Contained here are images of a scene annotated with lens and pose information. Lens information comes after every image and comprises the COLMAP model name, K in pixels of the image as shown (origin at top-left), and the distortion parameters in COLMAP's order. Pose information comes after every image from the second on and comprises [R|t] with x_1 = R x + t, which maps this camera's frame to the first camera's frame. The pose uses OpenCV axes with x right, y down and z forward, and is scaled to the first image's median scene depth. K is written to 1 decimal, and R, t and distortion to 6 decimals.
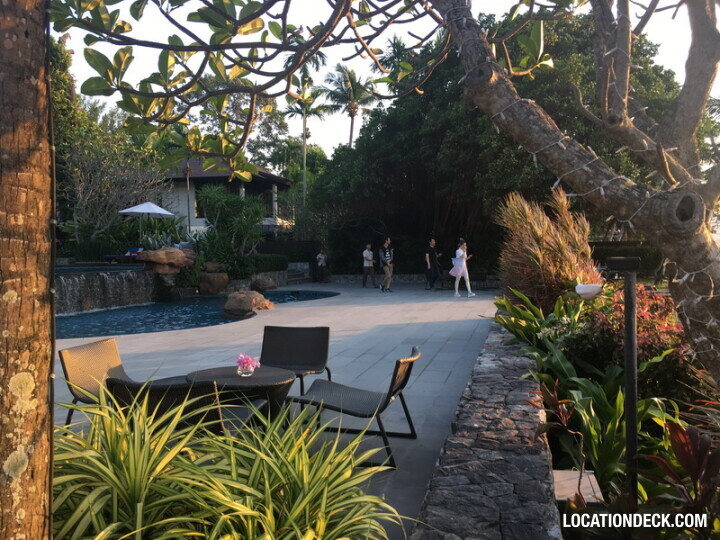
lens RADIAL K [[617.3, 0, 361.5], [0, 617.3, 266.0], [0, 0, 1]] dist [0.080722, -0.105505]
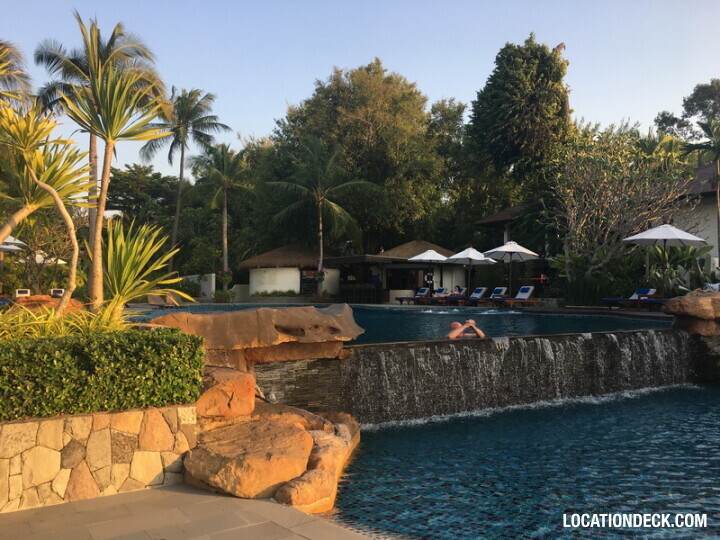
lens RADIAL K [[617.3, 0, 361.5], [0, 617.3, 266.0], [0, 0, 1]] dist [0.080722, -0.105505]
pose [[0.736564, -0.009788, -0.676297, -0.111083], [-0.028345, 0.998570, -0.045323, -0.012739], [0.675774, 0.052553, 0.735233, 0.234384]]
